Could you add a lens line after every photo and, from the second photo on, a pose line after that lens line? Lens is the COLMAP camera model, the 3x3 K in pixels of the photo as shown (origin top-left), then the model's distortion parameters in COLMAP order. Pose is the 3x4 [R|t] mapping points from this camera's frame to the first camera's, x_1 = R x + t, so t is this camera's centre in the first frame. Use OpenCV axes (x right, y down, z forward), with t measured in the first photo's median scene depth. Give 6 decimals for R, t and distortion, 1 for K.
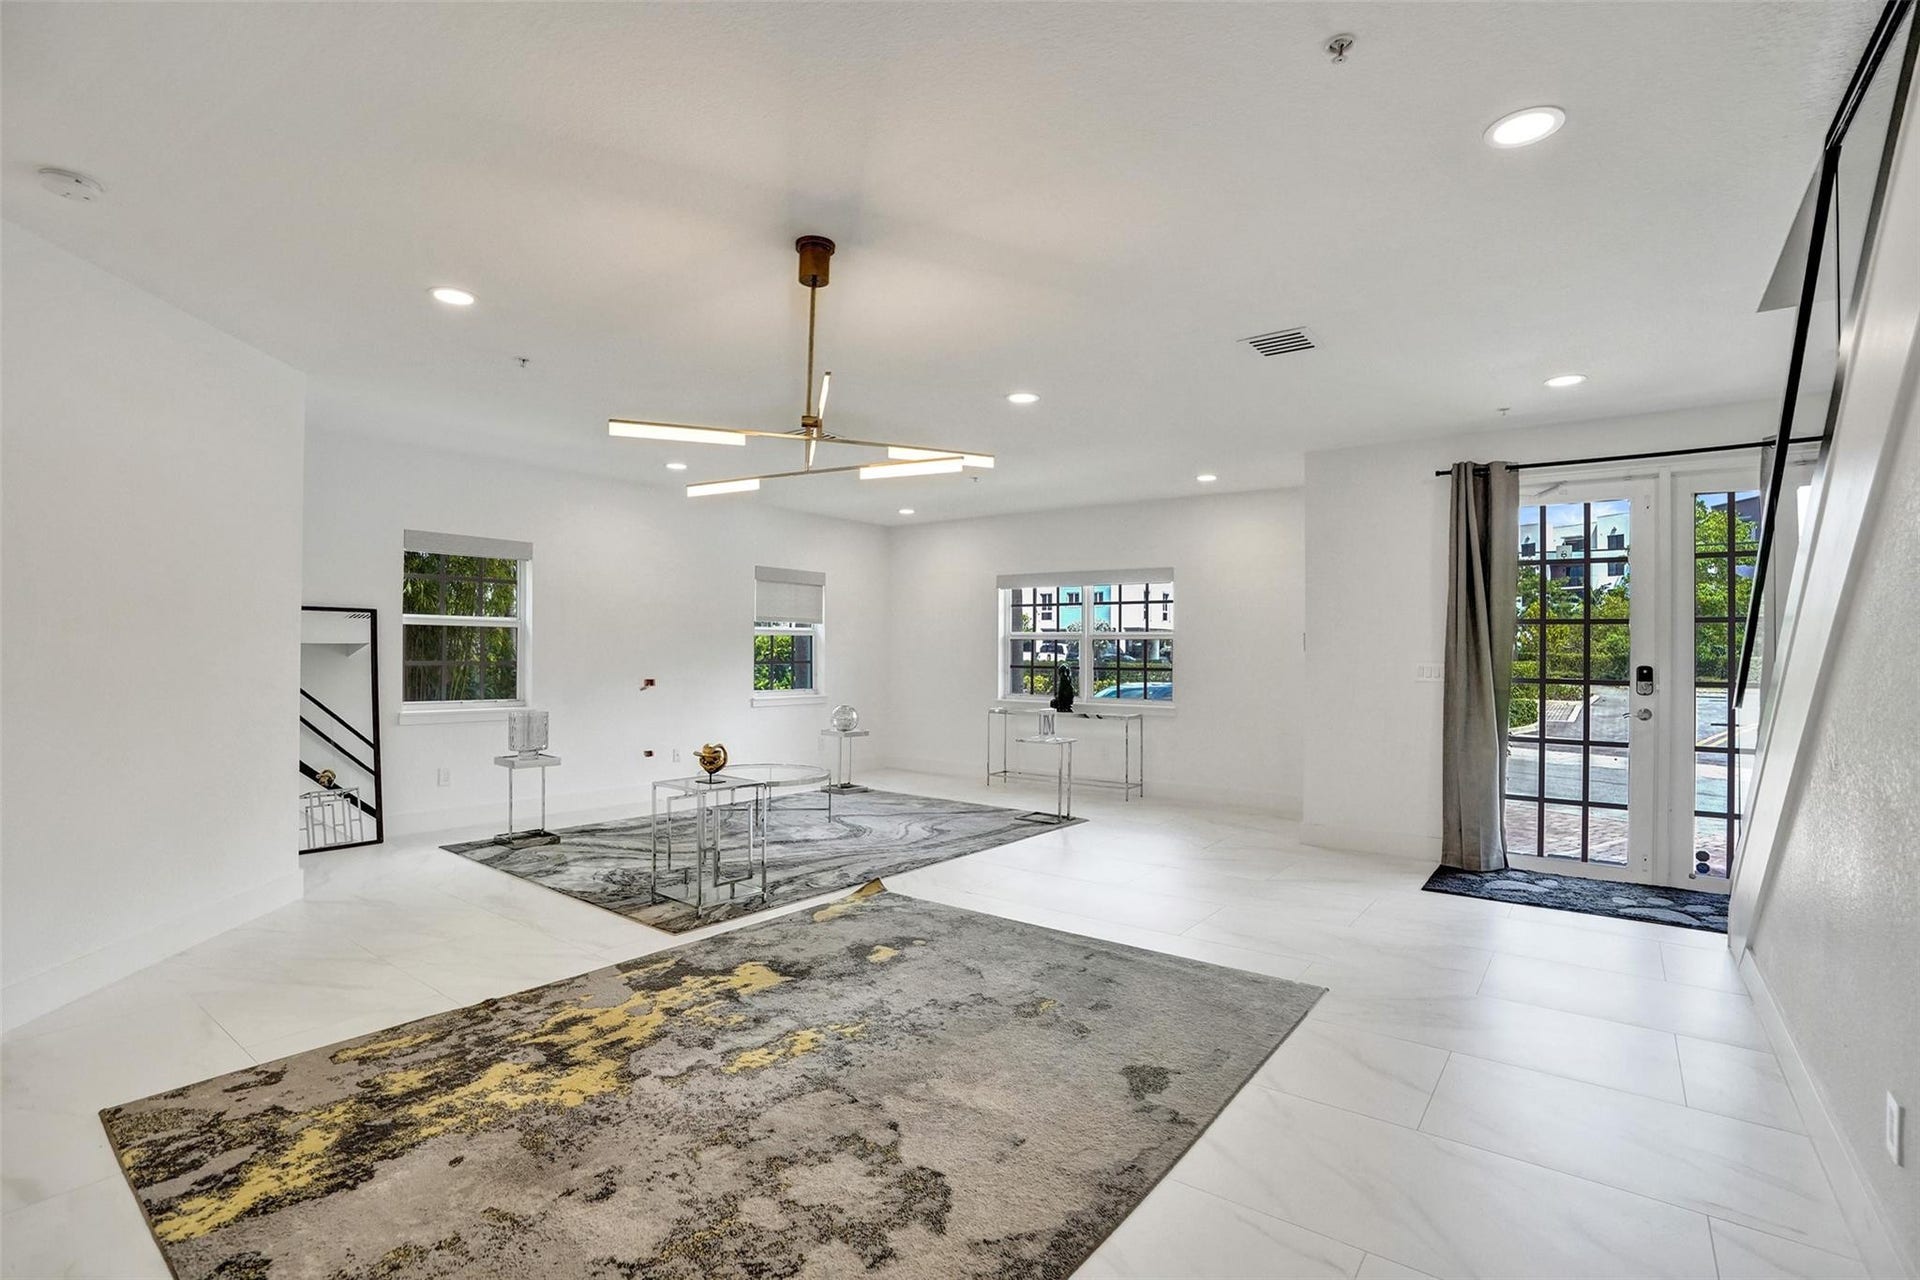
lens RADIAL K [[899.6, 0, 912.9], [0, 899.6, 645.6], [0, 0, 1]] dist [-0.041916, 0.000611]
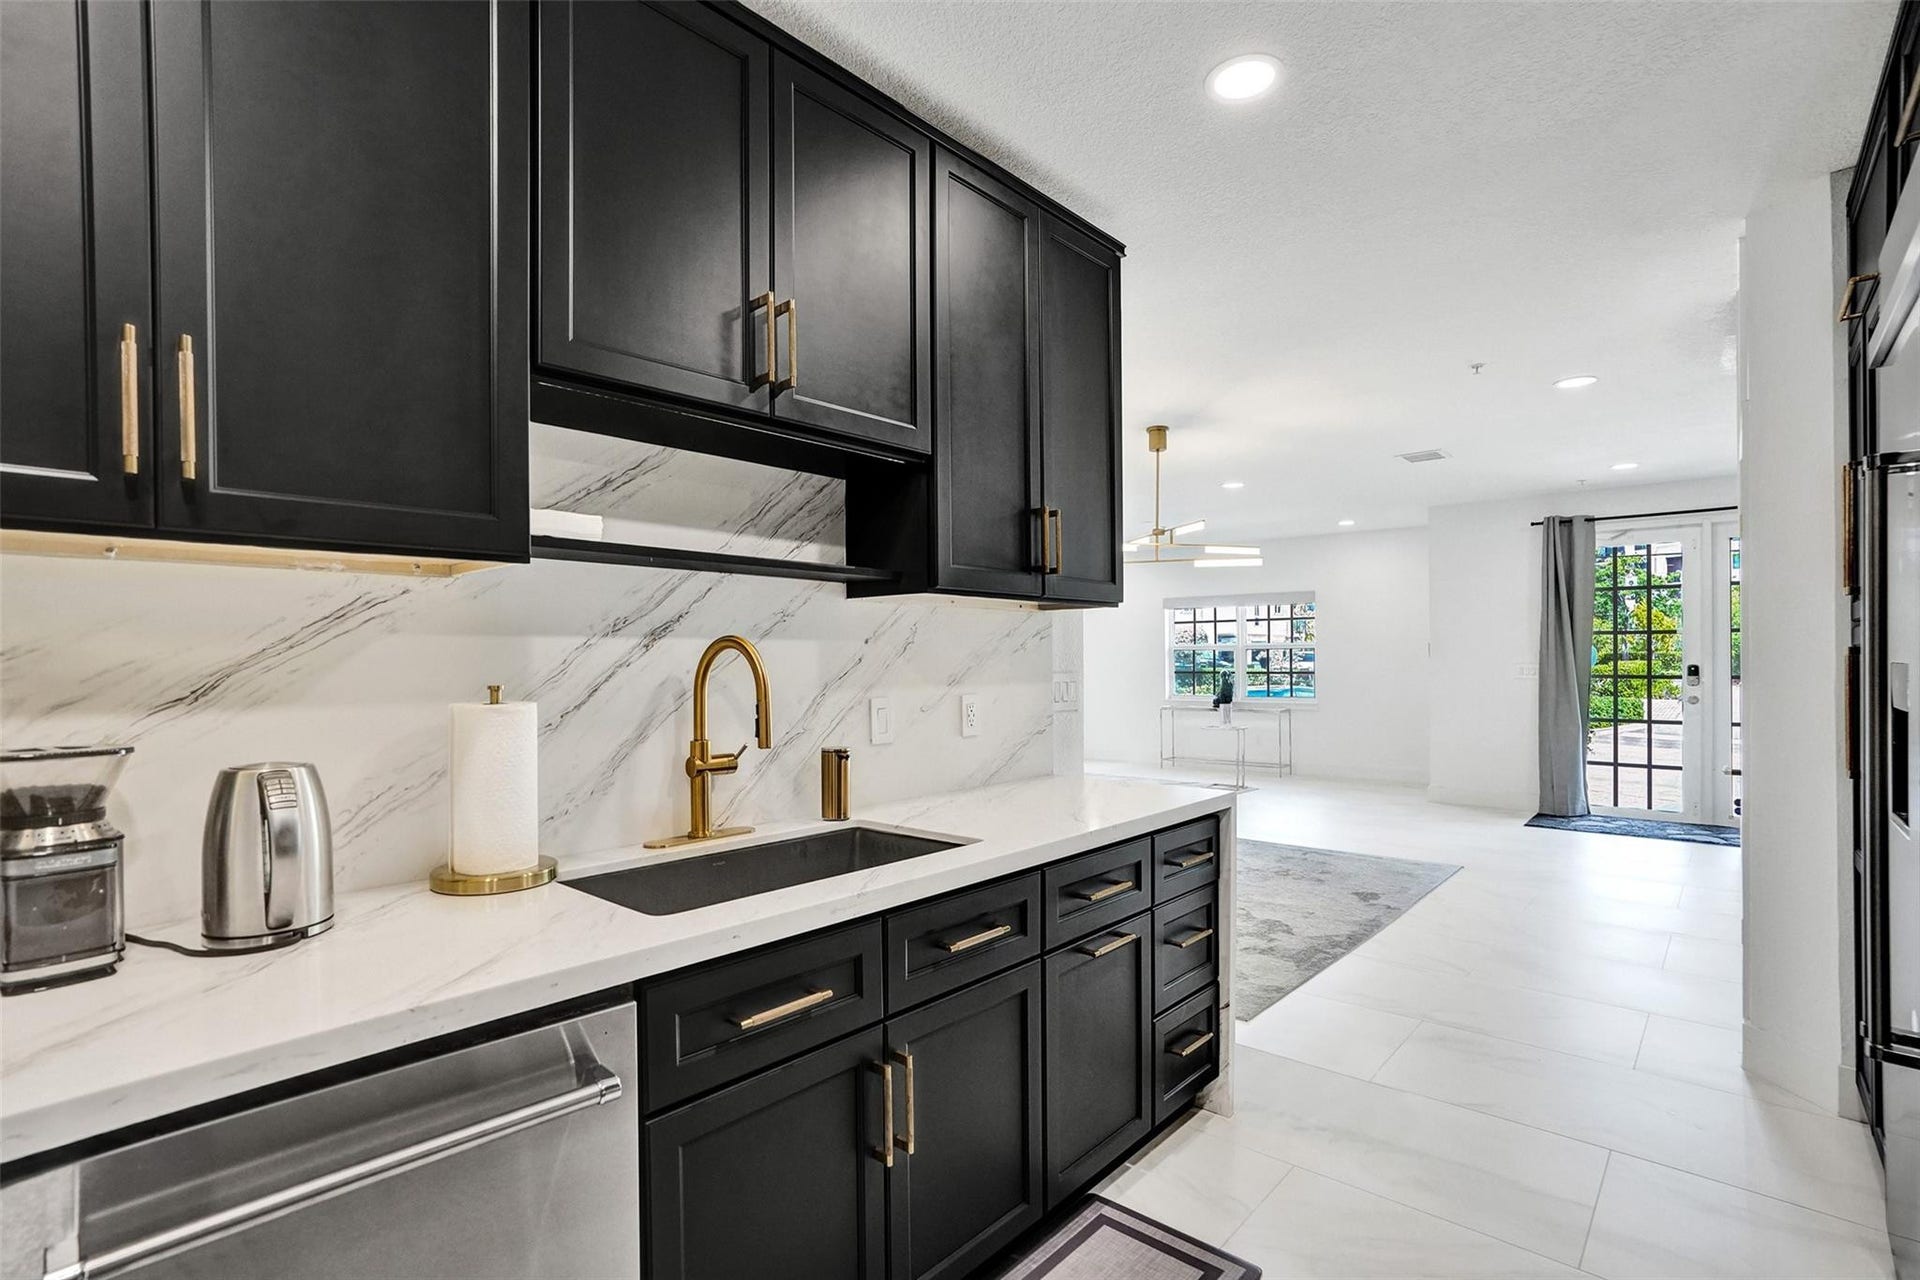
lens RADIAL K [[925.5, 0, 959.4], [0, 925.5, 656.8], [0, 0, 1]] dist [-0.001526, 0.000447]
pose [[0.999488, -0.014352, -0.028599, -0.262452], [0.014434, 0.999892, 0.002683, -0.009209], [0.028557, -0.003094, 0.999587, -0.470798]]
